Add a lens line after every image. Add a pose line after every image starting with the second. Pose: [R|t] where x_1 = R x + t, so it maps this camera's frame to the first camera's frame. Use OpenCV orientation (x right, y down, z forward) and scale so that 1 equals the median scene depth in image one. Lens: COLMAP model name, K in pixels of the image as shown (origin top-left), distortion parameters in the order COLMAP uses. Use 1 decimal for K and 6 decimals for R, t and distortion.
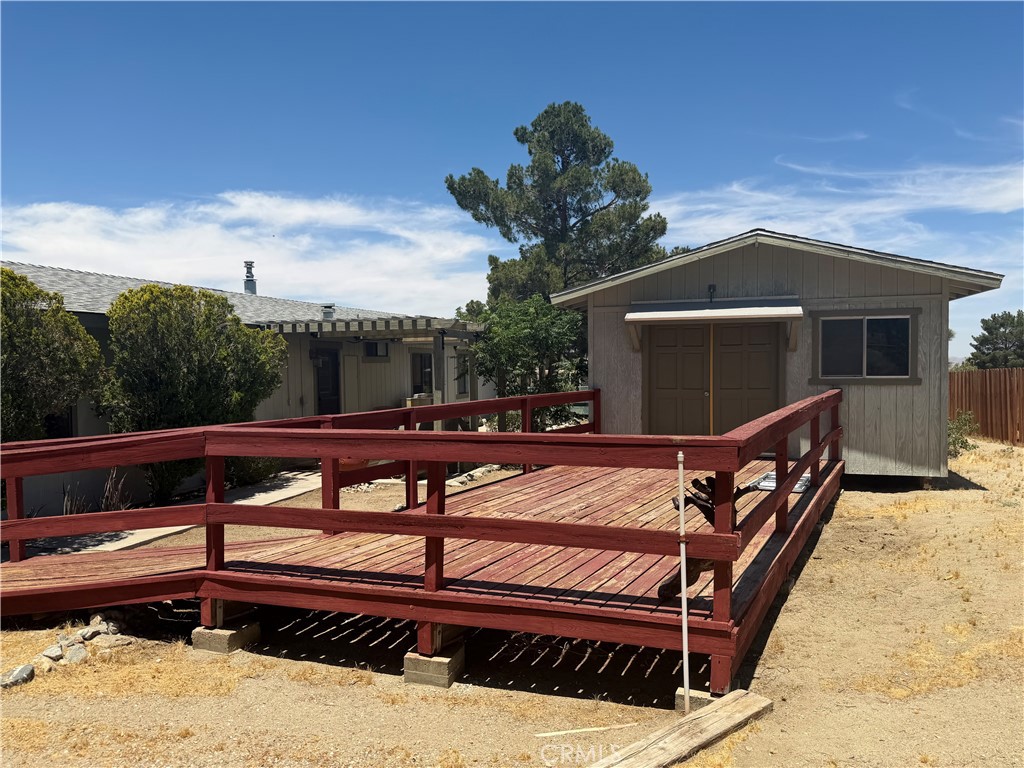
lens RADIAL K [[728.7, 0, 488.5], [0, 728.7, 383.8], [0, 0, 1]] dist [0.104223, -0.155225]
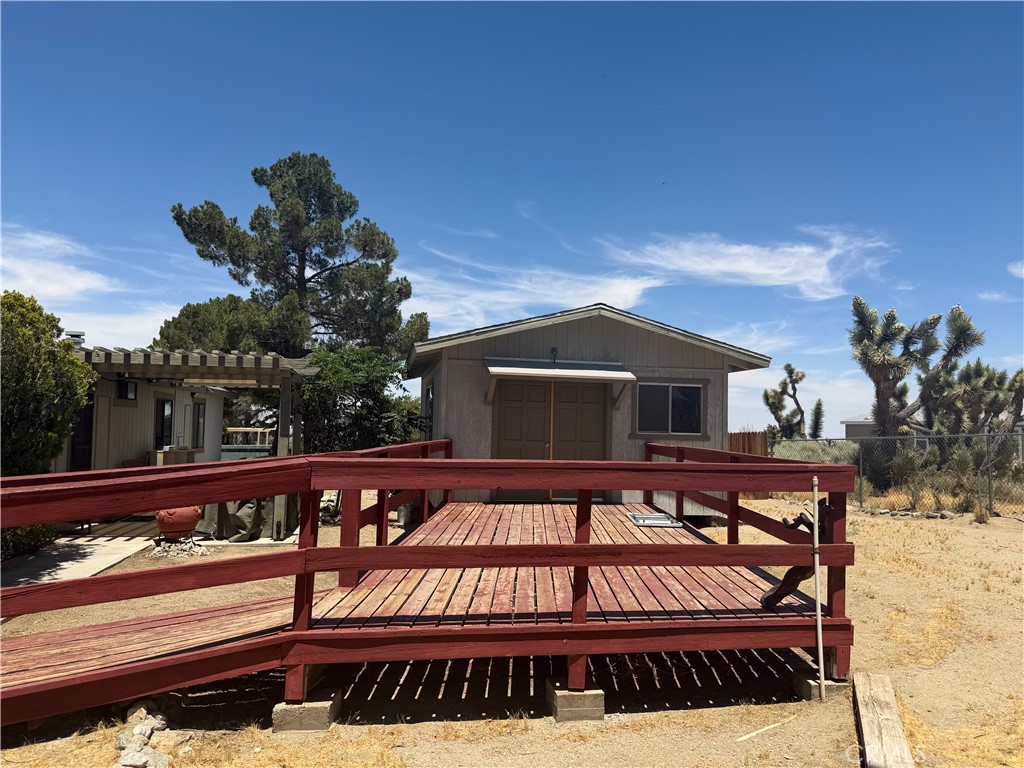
lens RADIAL K [[735.1, 0, 506.0], [0, 735.1, 388.1], [0, 0, 1]] dist [0.060641, -0.086089]
pose [[0.872256, 0.058065, 0.485591, -0.305376], [-0.018481, 0.996131, -0.085917, 0.024682], [-0.488701, 0.065968, 0.869954, 0.073991]]
